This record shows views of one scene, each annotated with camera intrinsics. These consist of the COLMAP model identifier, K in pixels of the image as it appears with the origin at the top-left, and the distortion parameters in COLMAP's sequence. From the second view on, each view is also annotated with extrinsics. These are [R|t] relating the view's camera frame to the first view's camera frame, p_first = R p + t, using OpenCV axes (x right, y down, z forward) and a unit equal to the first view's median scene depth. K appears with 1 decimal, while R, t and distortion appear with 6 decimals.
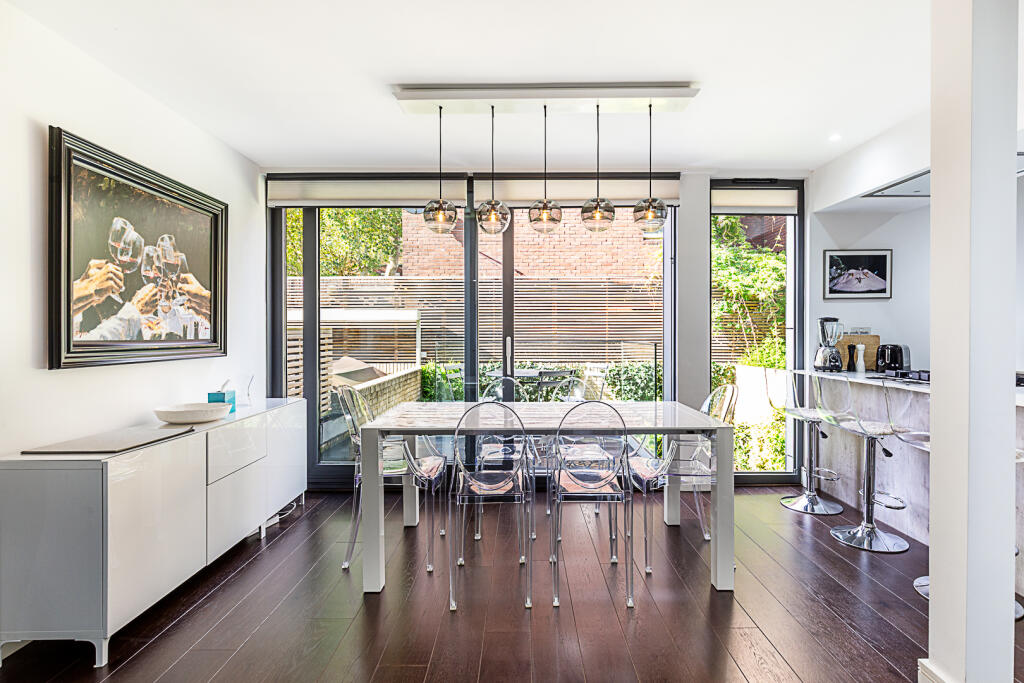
lens RADIAL K [[527.2, 0, 512.0], [0, 527.2, 341.5], [0, 0, 1]] dist [-0.000796, -0.000225]
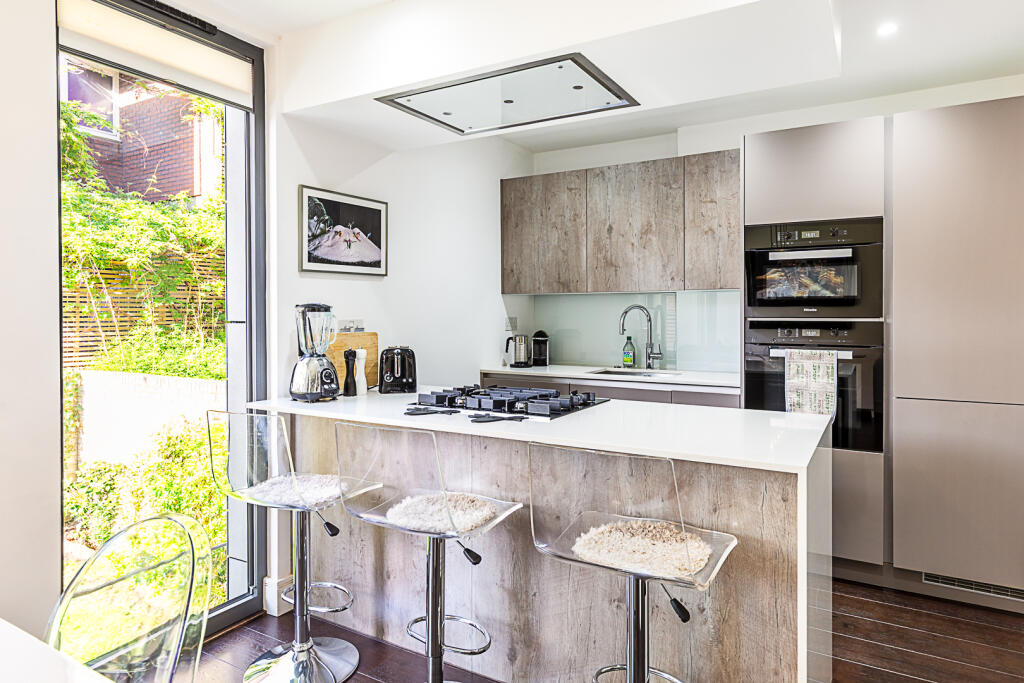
lens RADIAL K [[604.7, 0, 566.5], [0, 604.7, 314.3], [0, 0, 1]] dist [0.001646, 0.000102]
pose [[0.460329, -0.002513, 0.887745, 0.153203], [0.016529, 0.999847, -0.005740, -0.026944], [-0.887595, 0.017316, 0.460300, 0.469458]]
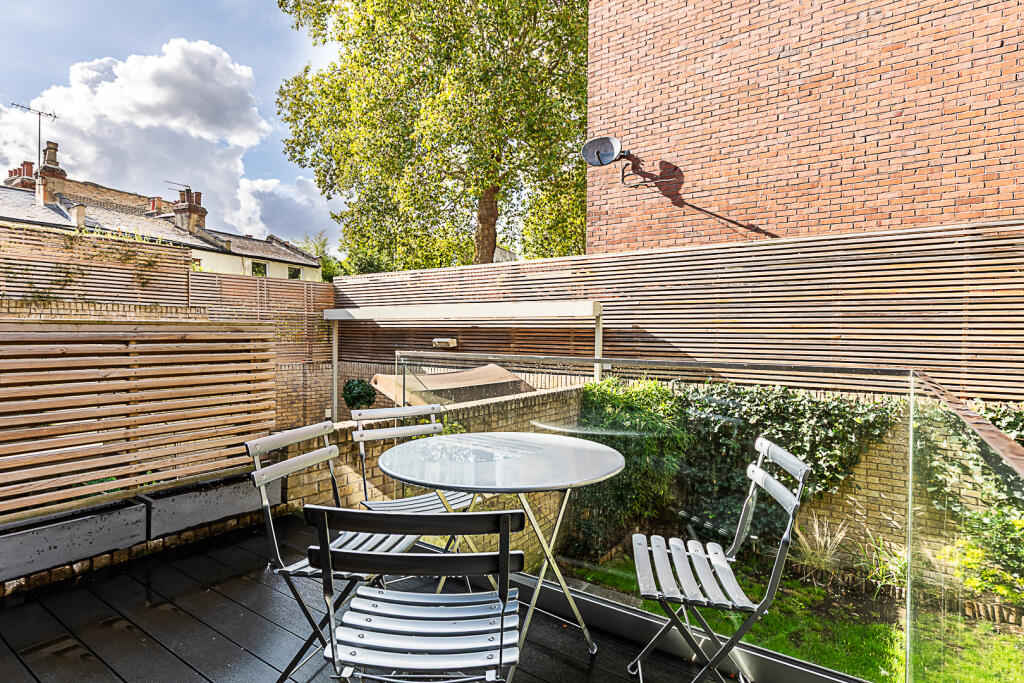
lens RADIAL K [[520.9, 0, 489.6], [0, 520.9, 340.6], [0, 0, 1]] dist [0.000780, 0.000109]
pose [[0.812925, 0.017060, -0.582118, 0.299916], [-0.021025, 0.999779, -0.000062, -0.015690], [0.581989, 0.012289, 0.813104, 1.015033]]
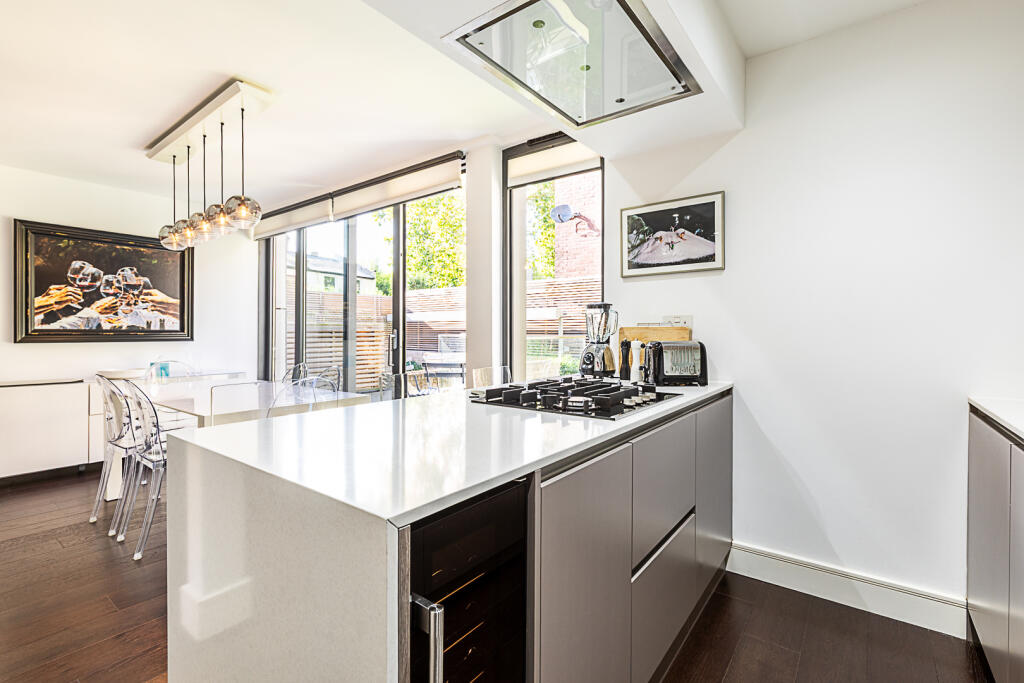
lens RADIAL K [[456.7, 0, 497.4], [0, 456.7, 336.3], [0, 0, 1]] dist [0.001868, 0.000322]
pose [[0.790409, 0.010481, -0.612490, 0.883139], [-0.012755, 0.999918, 0.000650, 0.001612], [0.612447, 0.007298, 0.790478, 0.423628]]
